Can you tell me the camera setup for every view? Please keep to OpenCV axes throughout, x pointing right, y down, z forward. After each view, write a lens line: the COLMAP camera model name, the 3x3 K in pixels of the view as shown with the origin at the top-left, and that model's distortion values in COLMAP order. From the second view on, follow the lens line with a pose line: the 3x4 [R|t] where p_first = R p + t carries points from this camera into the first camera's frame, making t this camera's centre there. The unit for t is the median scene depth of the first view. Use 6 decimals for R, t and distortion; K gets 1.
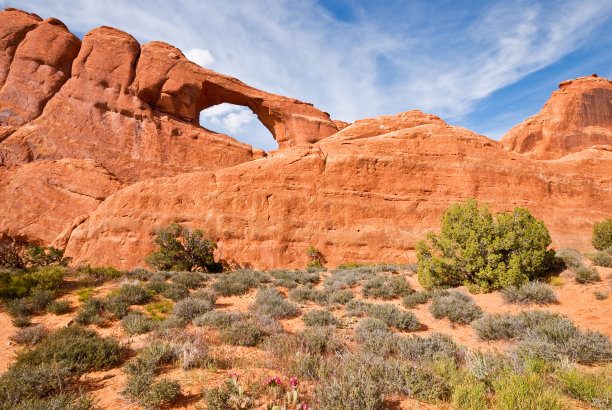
lens RADIAL K [[312.0, 0, 307.7], [0, 312.0, 209.2], [0, 0, 1]] dist [0.016320, -0.009955]
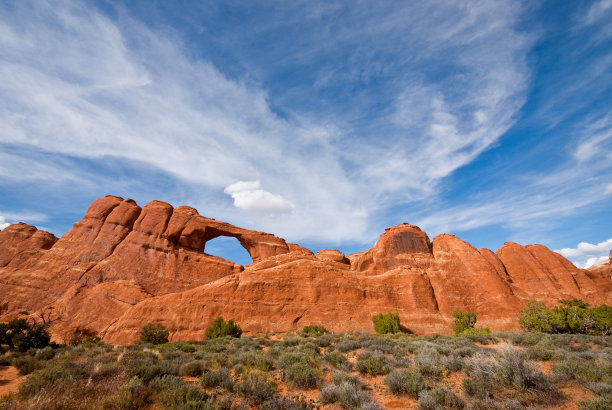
lens RADIAL K [[270.6, 0, 307.2], [0, 270.6, 207.3], [0, 0, 1]] dist [0.005861, -0.000095]
pose [[0.994298, -0.061468, -0.087143, 0.374416], [0.032191, 0.952050, -0.304244, -0.048330], [0.101666, 0.299703, 0.948600, -0.396834]]
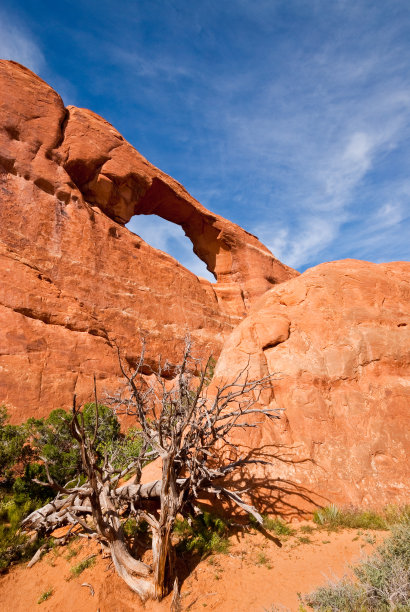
lens RADIAL K [[312.0, 0, 205.0], [0, 312.0, 306.0], [0, 0, 1]] dist [0.016320, -0.009955]
pose [[0.922051, 0.121315, 0.367566, -0.490291], [-0.039422, 0.974110, -0.222613, 0.049237], [-0.385055, 0.190770, 0.902961, 0.374046]]
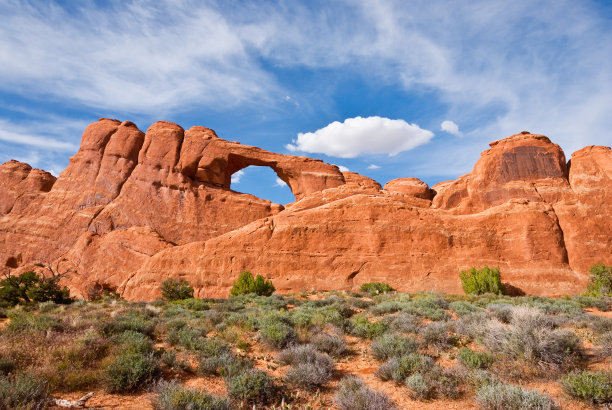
lens RADIAL K [[394.4, 0, 305.6], [0, 394.4, 209.5], [0, 0, 1]] dist [0.014514, -0.003309]
pose [[0.955964, -0.064360, -0.286339, 0.415281], [0.040981, 0.995373, -0.086912, -0.048561], [0.290607, 0.071350, 0.954178, -0.404323]]
